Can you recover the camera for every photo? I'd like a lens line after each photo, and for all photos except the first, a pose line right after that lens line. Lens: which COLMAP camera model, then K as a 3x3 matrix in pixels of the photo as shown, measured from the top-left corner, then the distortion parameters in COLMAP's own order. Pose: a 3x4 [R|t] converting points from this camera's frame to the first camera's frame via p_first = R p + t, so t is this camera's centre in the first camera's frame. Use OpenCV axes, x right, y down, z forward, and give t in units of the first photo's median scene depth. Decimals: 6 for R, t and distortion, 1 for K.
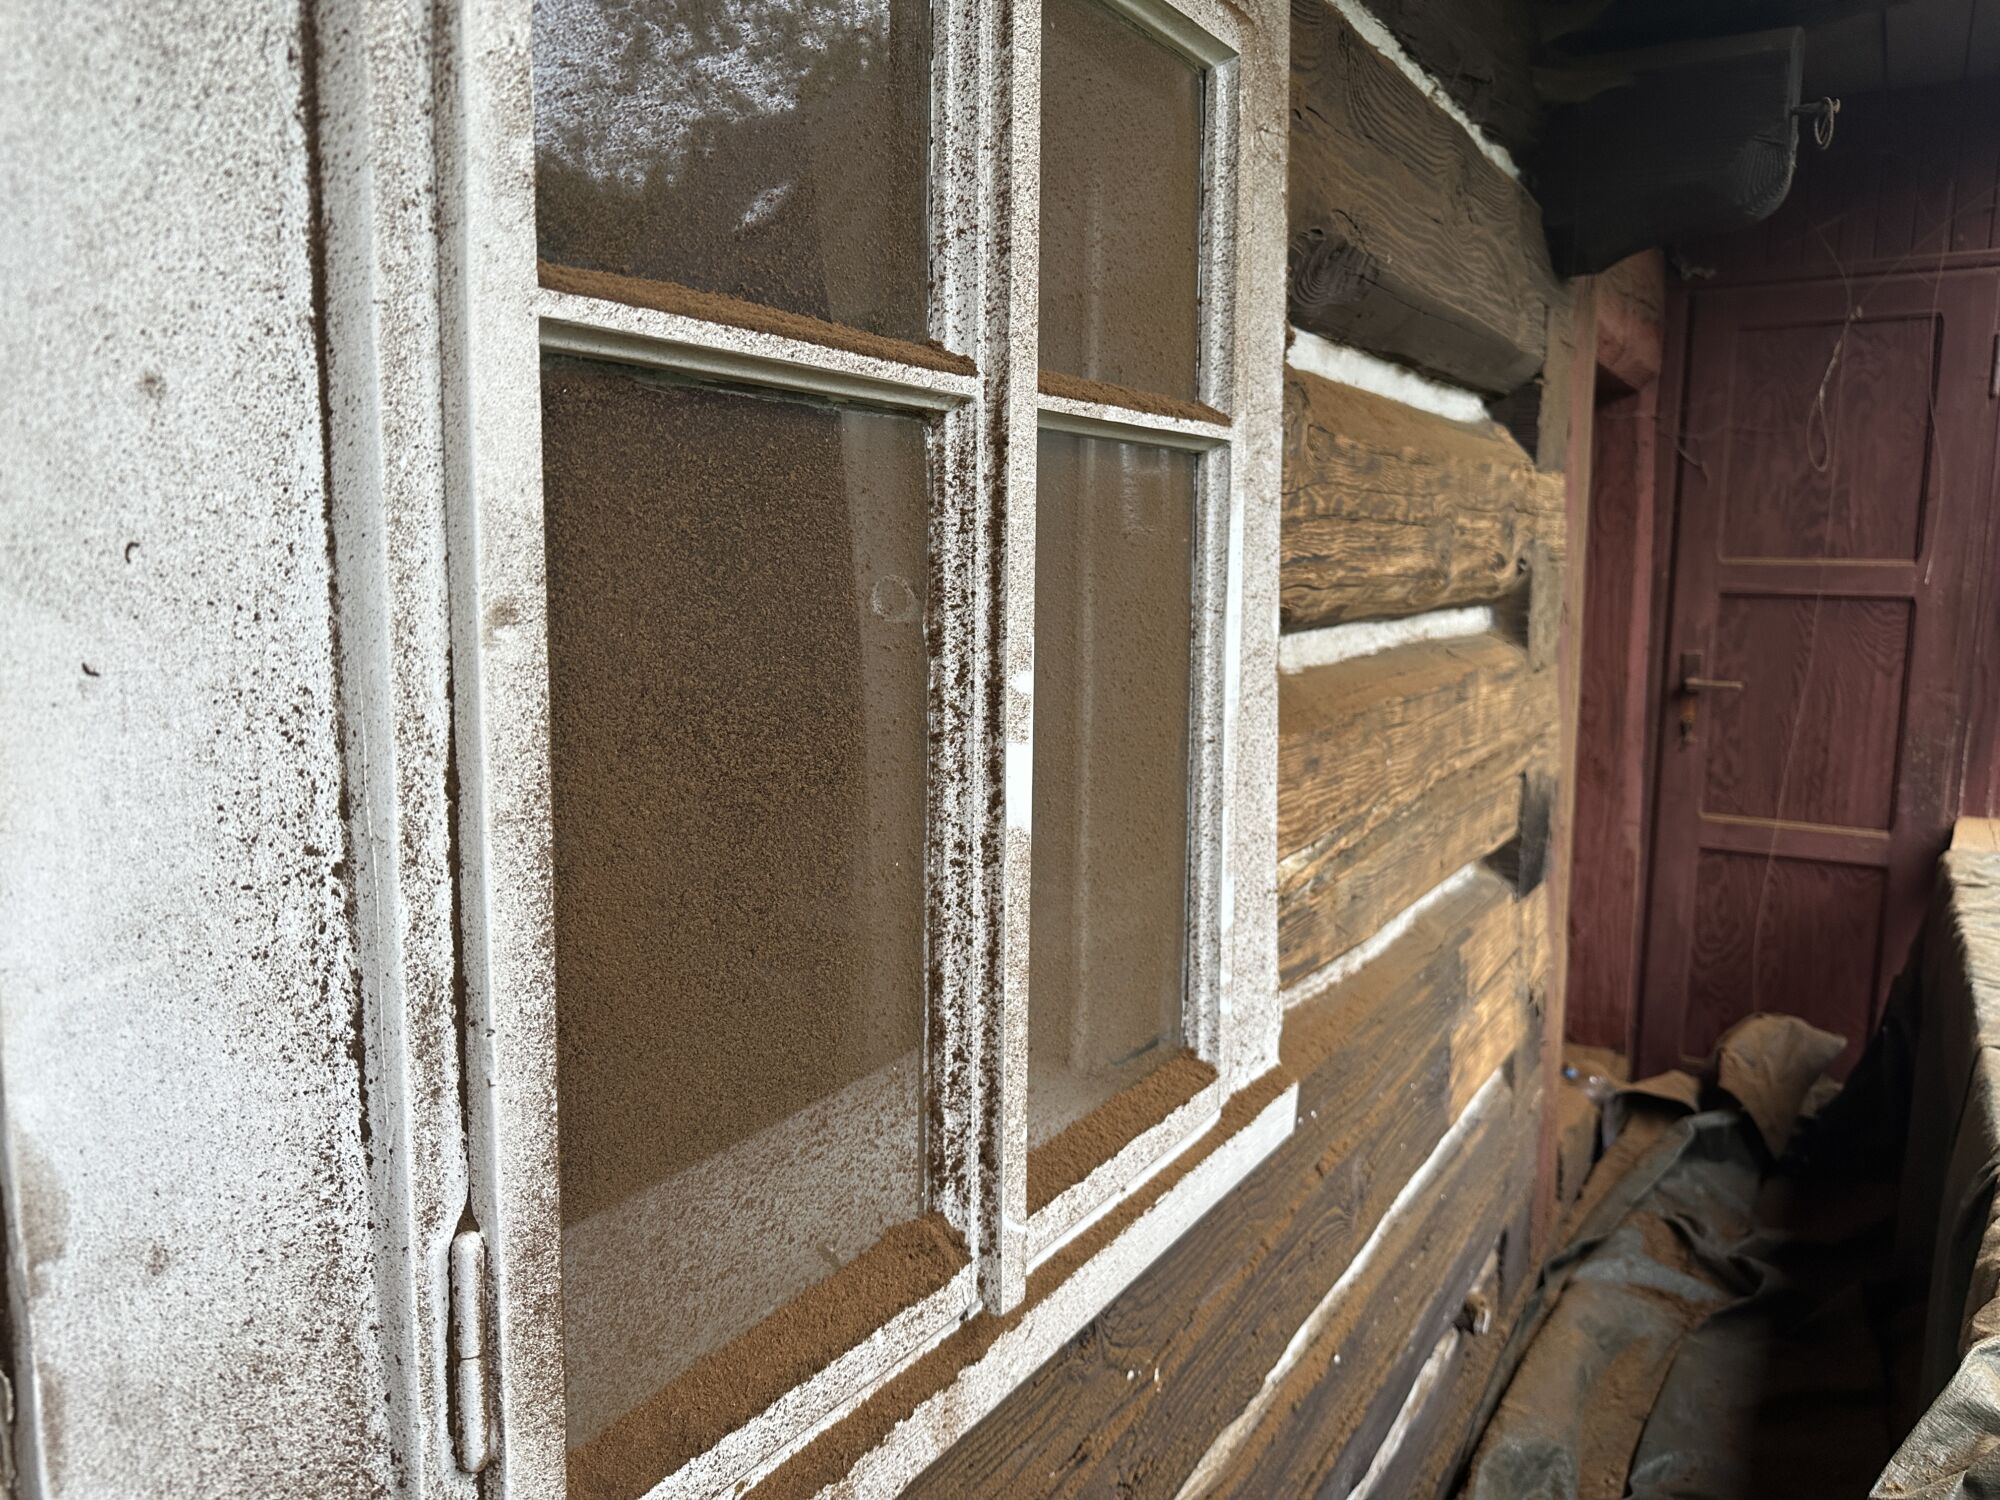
lens RADIAL K [[1412.4, 0, 999.5], [0, 1412.4, 746.3], [0, 0, 1]] dist [-0.001878, -0.001372]
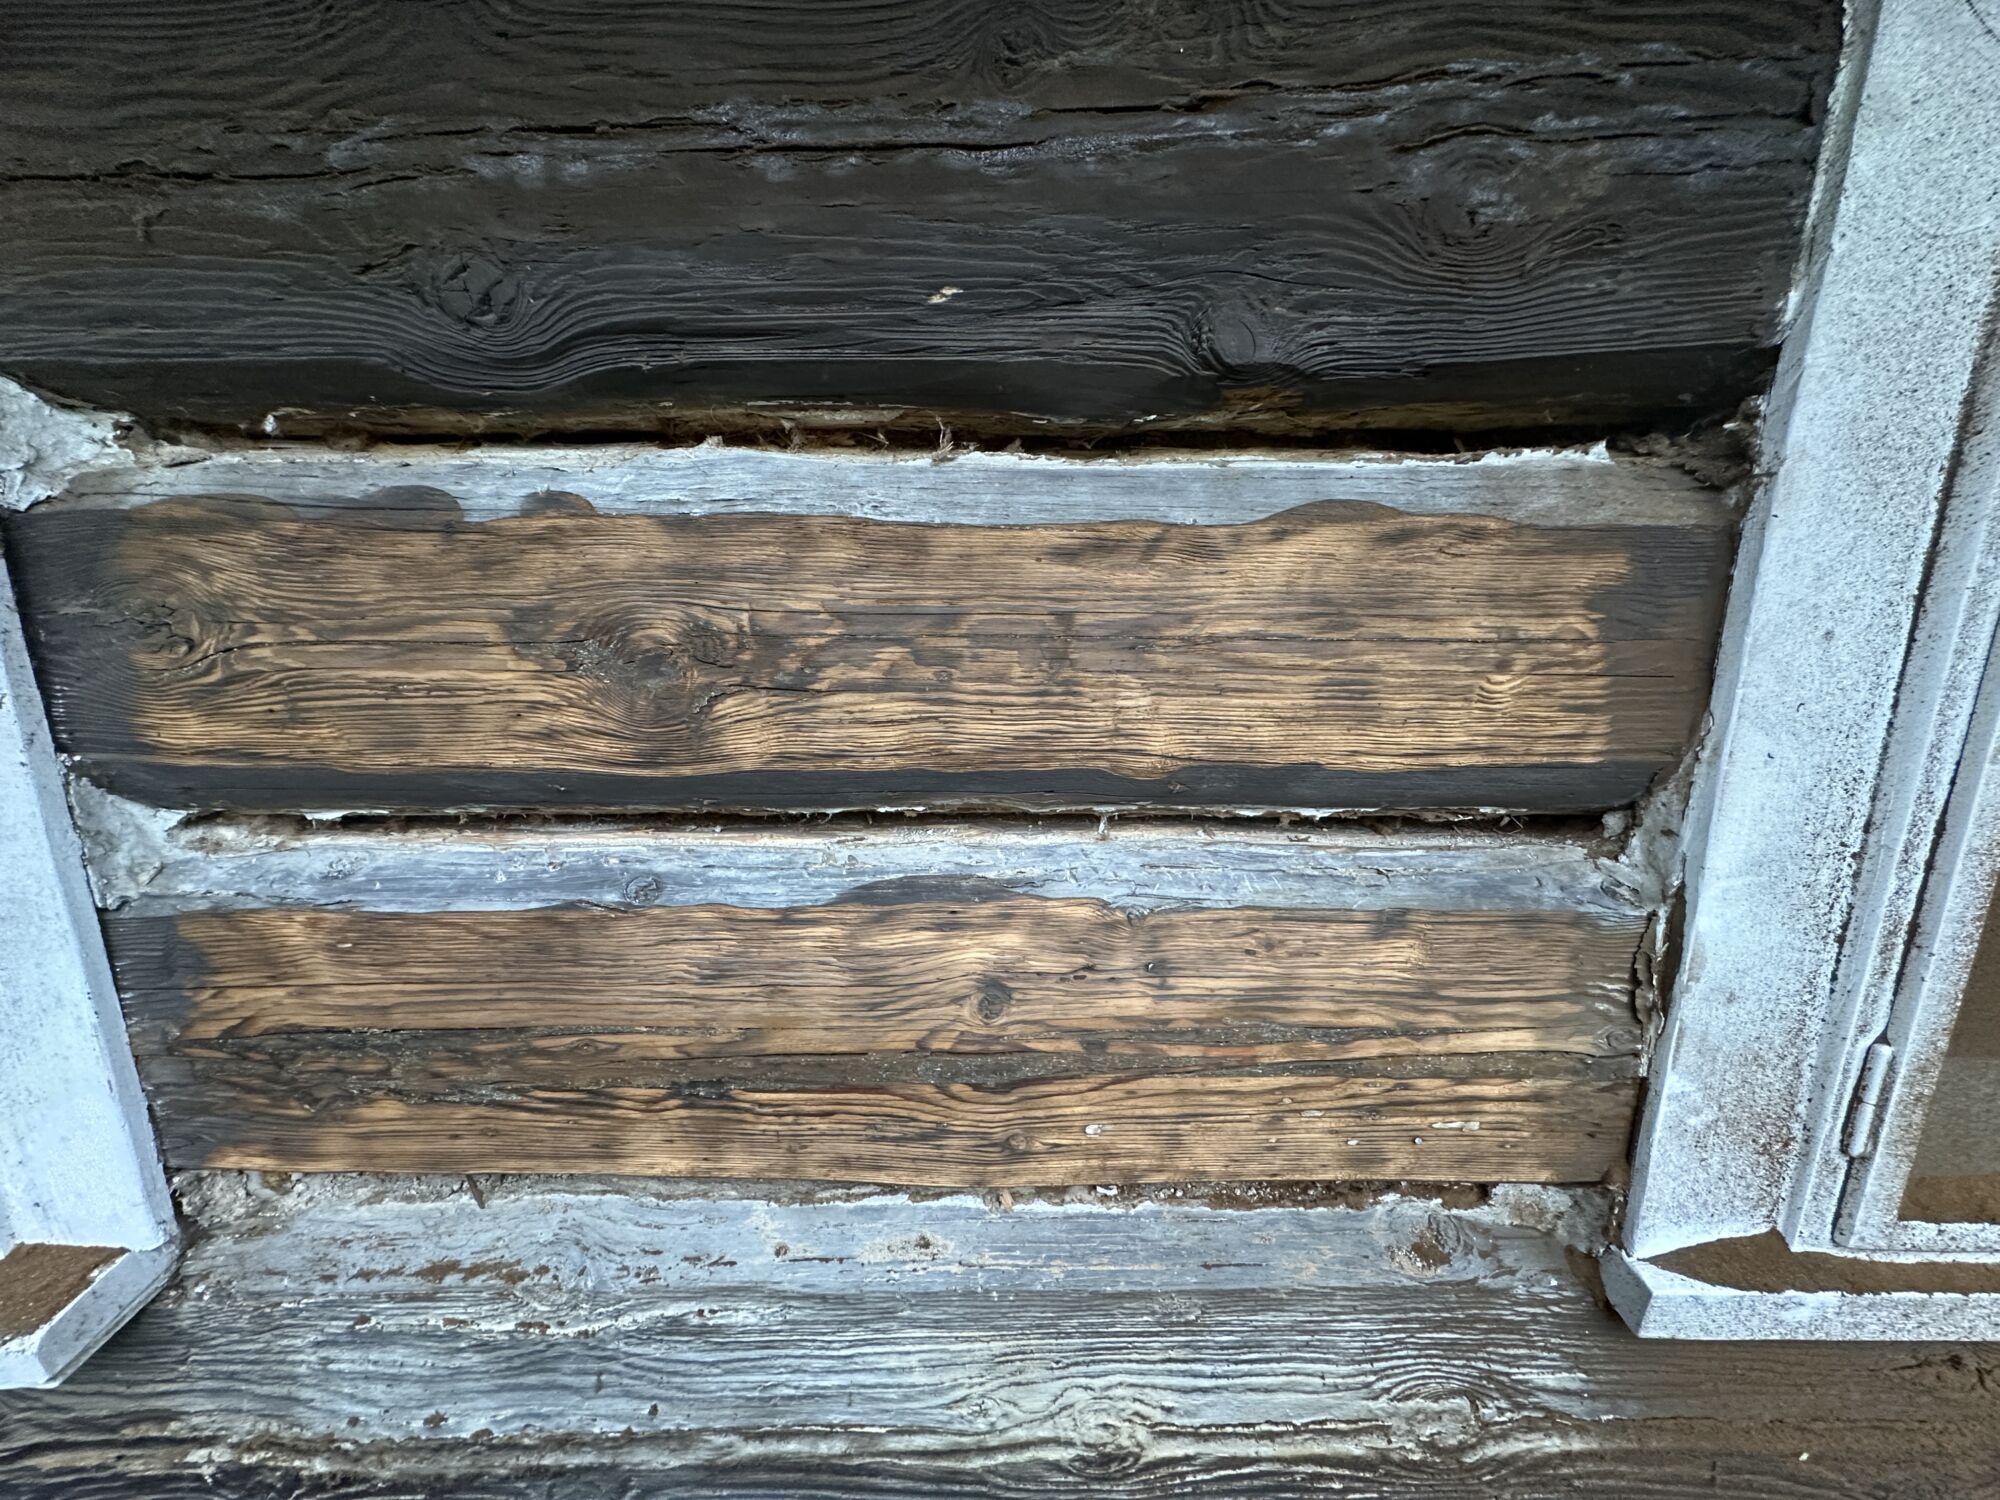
lens RADIAL K [[802.4, 0, 999.7], [0, 802.4, 747.1], [0, 0, 1]] dist [0.001583, 0.000032]
pose [[0.533815, 0.170151, -0.828306, -0.179955], [-0.108018, 0.985243, 0.132775, -0.090827], [0.838674, 0.018595, 0.544316, -0.705789]]
